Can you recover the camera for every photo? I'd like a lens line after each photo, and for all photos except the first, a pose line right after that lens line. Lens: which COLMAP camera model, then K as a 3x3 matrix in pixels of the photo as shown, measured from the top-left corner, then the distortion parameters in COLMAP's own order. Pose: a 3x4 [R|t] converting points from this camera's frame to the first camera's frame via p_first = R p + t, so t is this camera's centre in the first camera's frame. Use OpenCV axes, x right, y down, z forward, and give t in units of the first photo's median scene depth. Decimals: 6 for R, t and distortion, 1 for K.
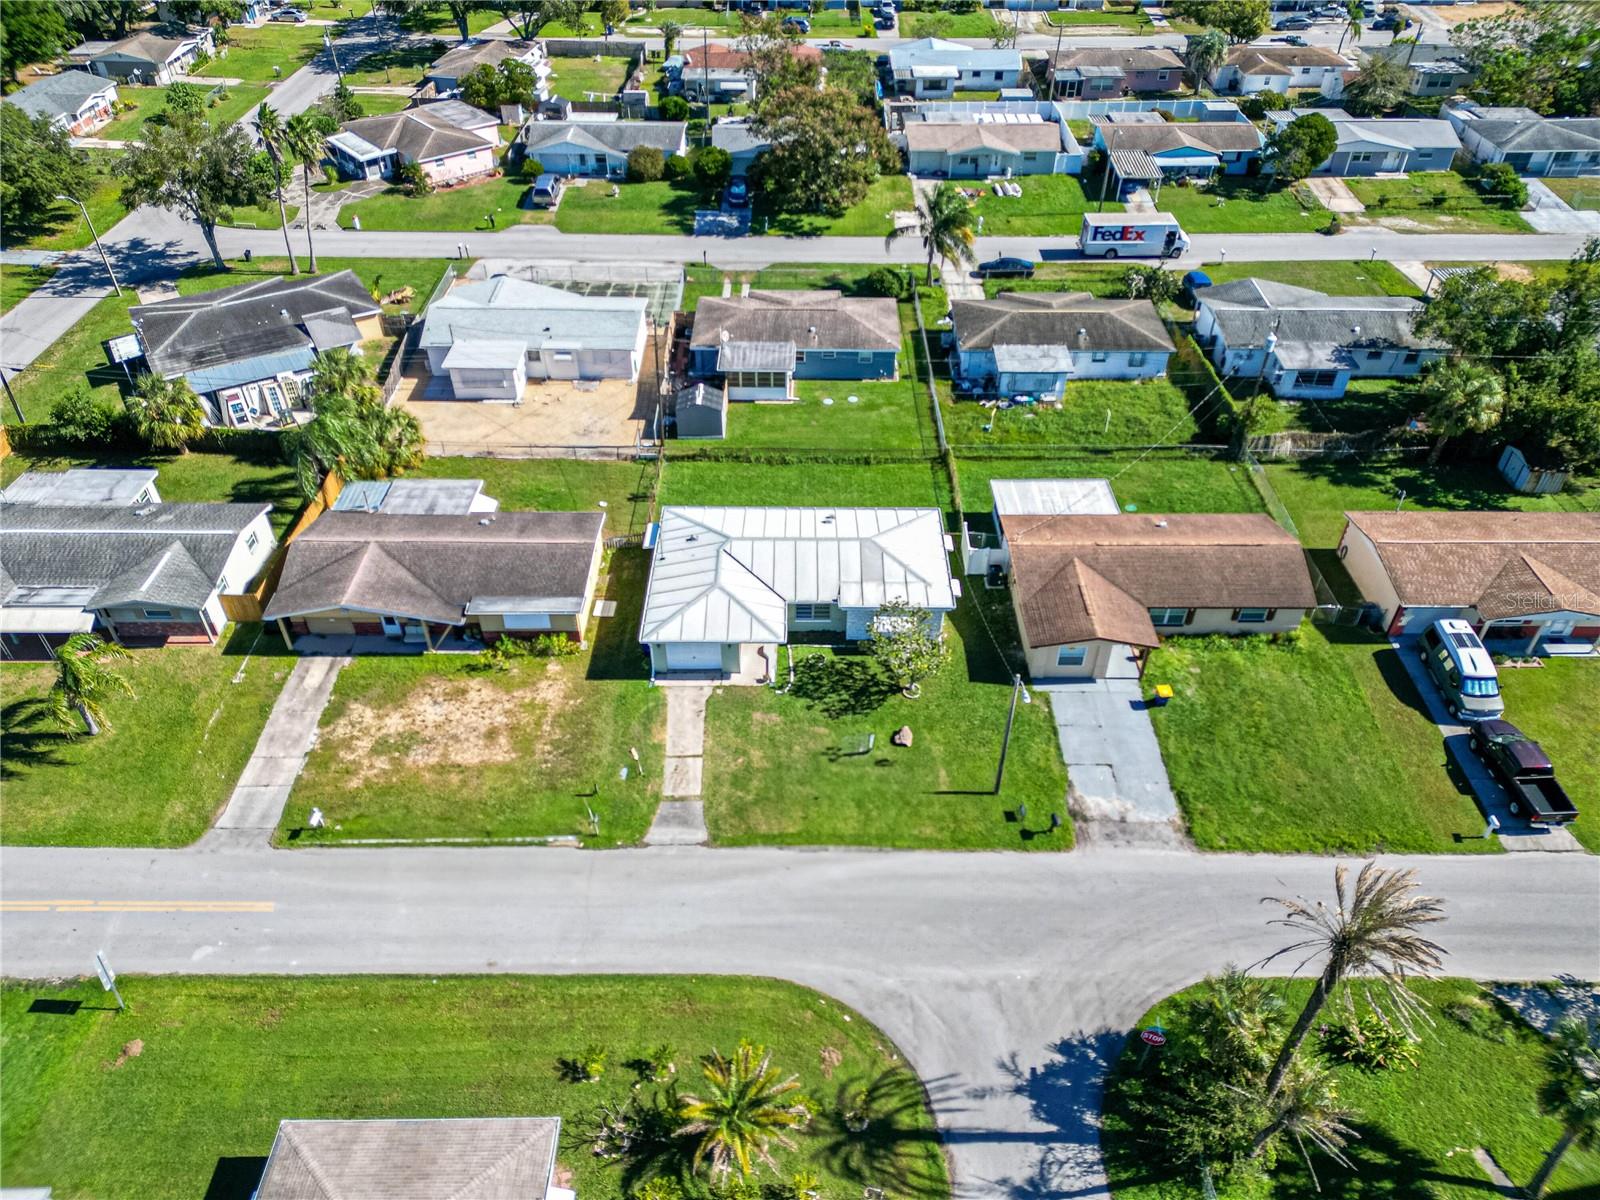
lens RADIAL K [[1251.9, 0, 801.3], [0, 1251.9, 626.8], [0, 0, 1]] dist [0.027487, -0.003551]
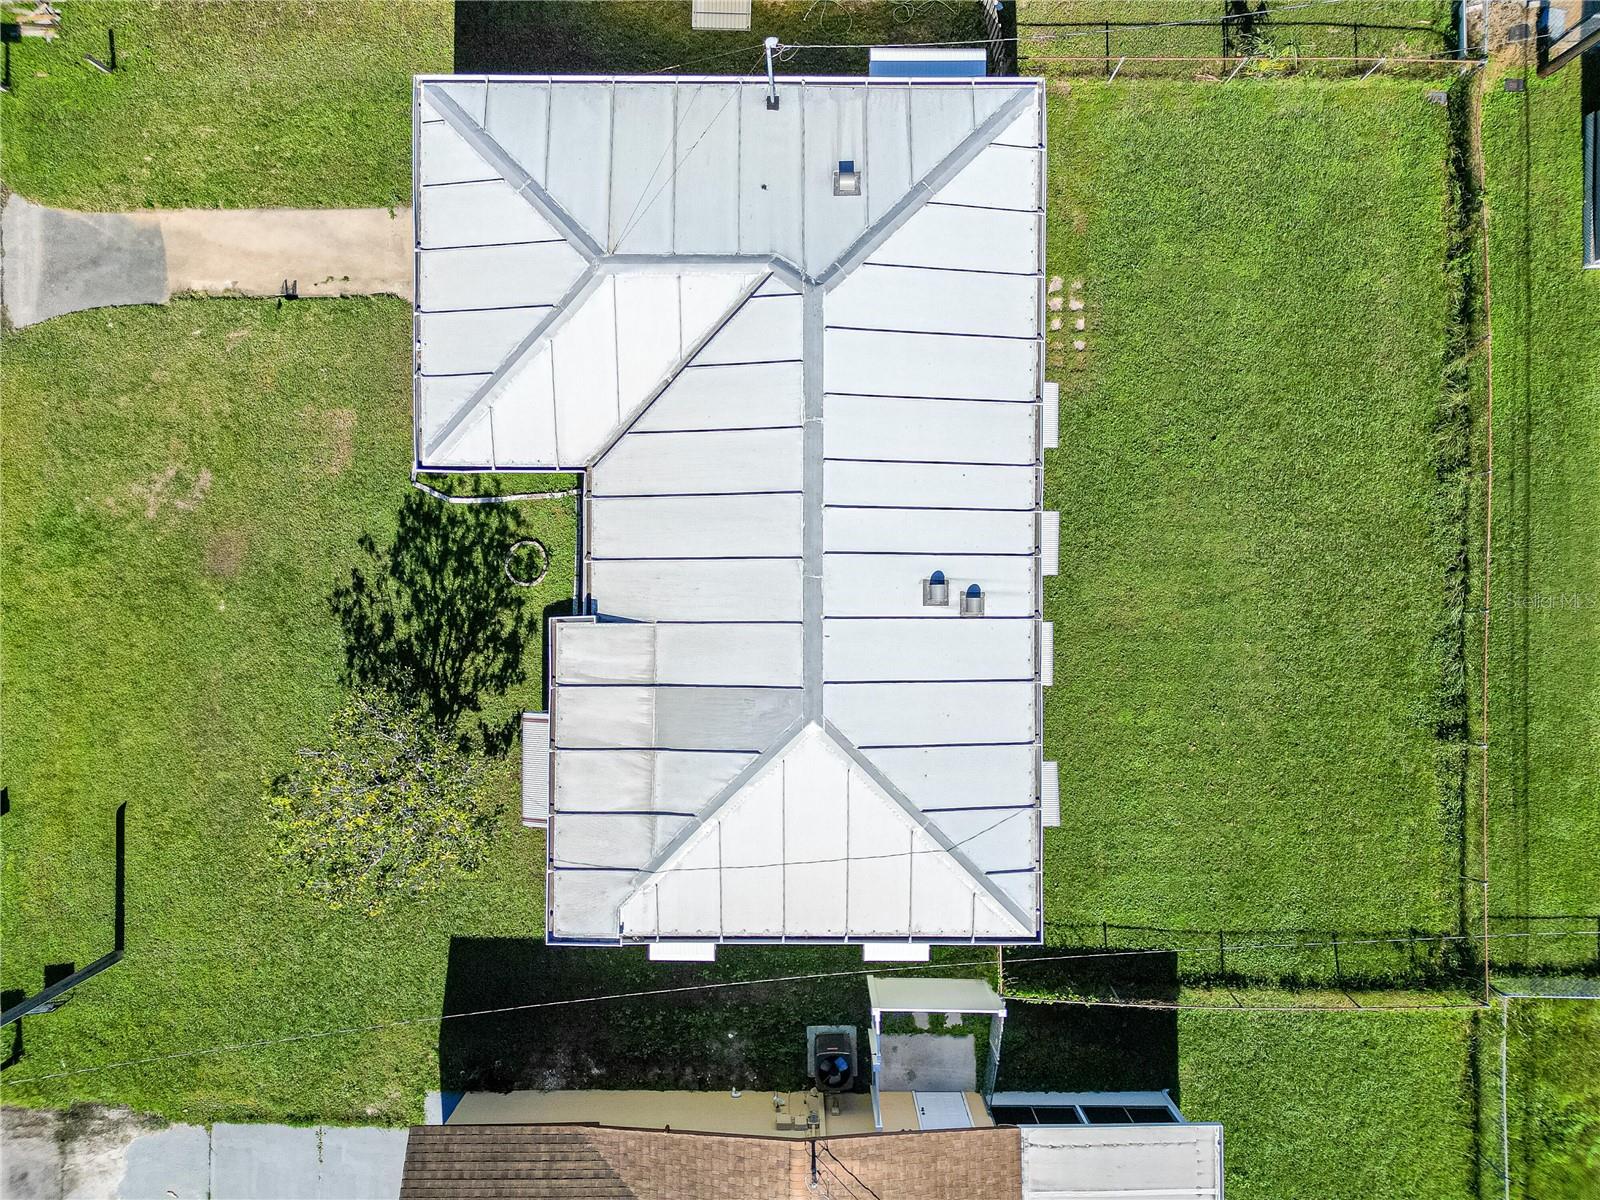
lens RADIAL K [[1251.9, 0, 801.3], [0, 1251.9, 626.8], [0, 0, 1]] dist [0.027487, -0.003551]
pose [[-0.005148, 0.999979, -0.003817, 0.033203], [-0.618149, -0.000182, 0.786061, -0.335124], [0.786044, 0.006406, 0.618138, 0.806505]]
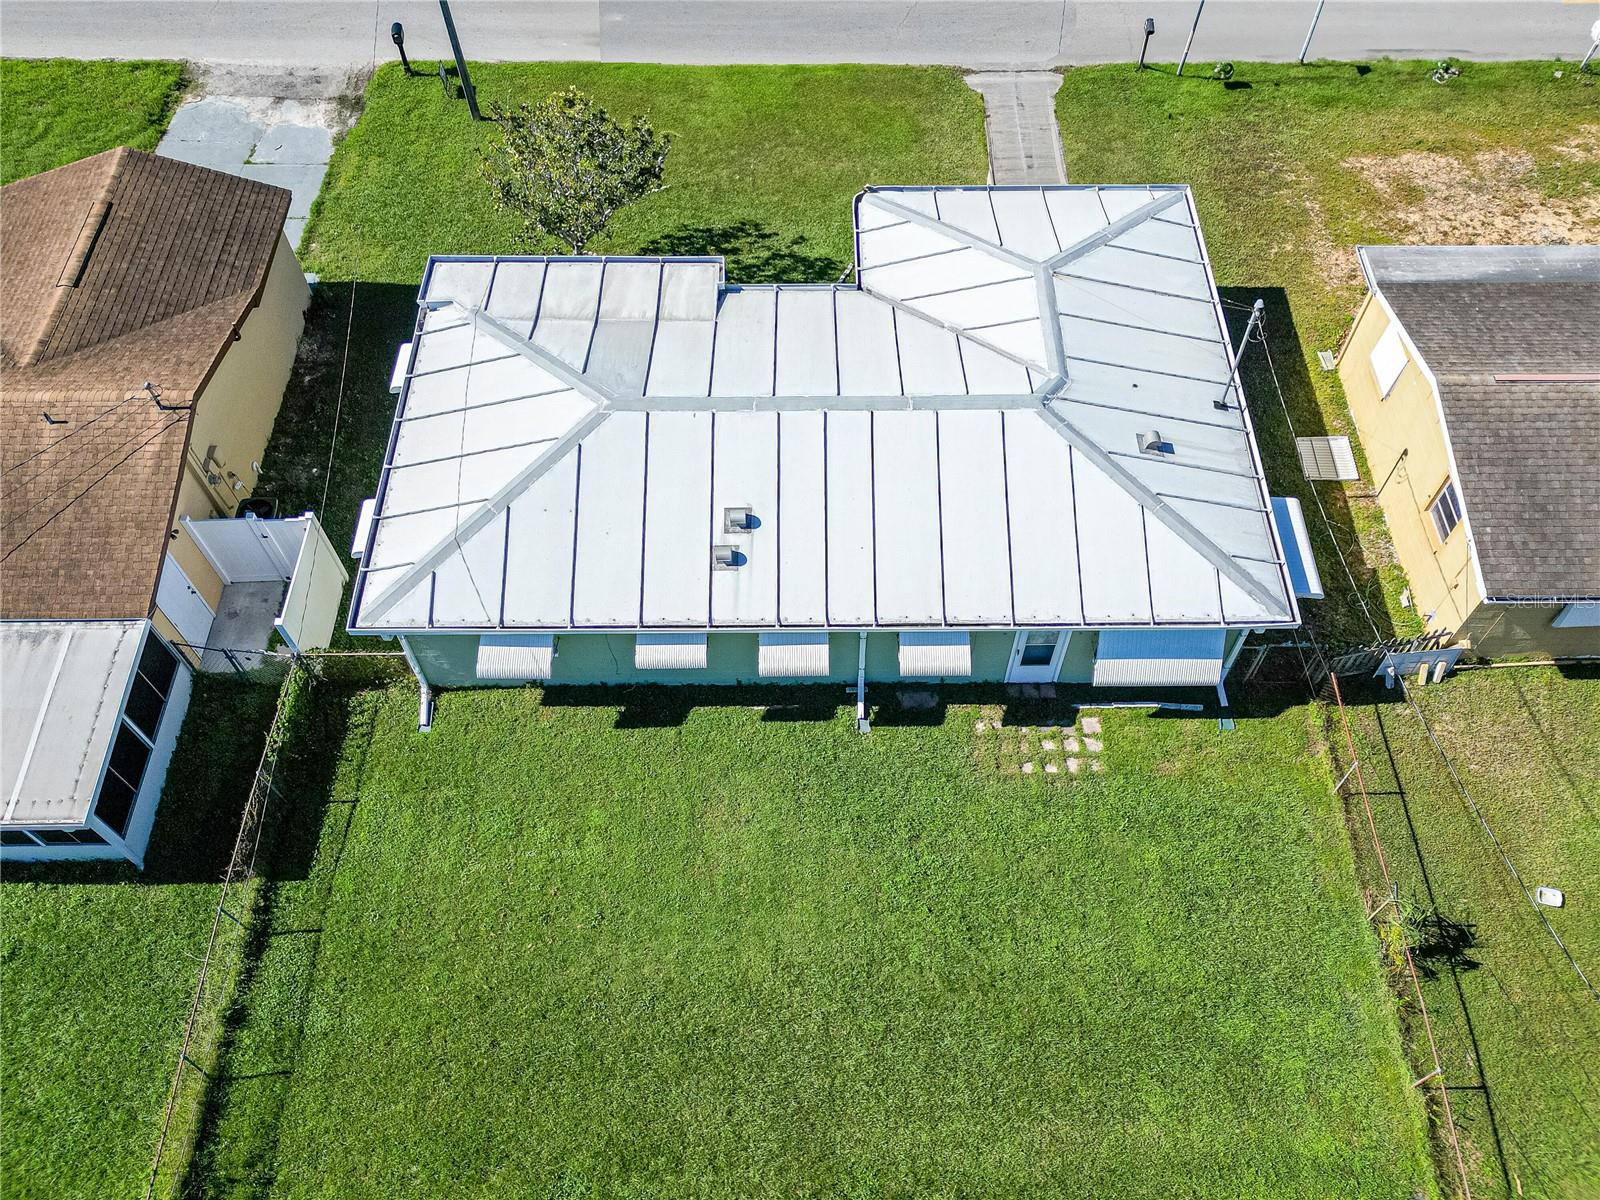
lens RADIAL K [[1251.9, 0, 801.3], [0, 1251.9, 626.8], [0, 0, 1]] dist [0.027487, -0.003551]
pose [[-0.999944, -0.005590, -0.008965, 0.008875], [-0.008357, -0.100620, 0.994890, -0.415269], [-0.006463, 0.994909, 0.100568, 1.038957]]
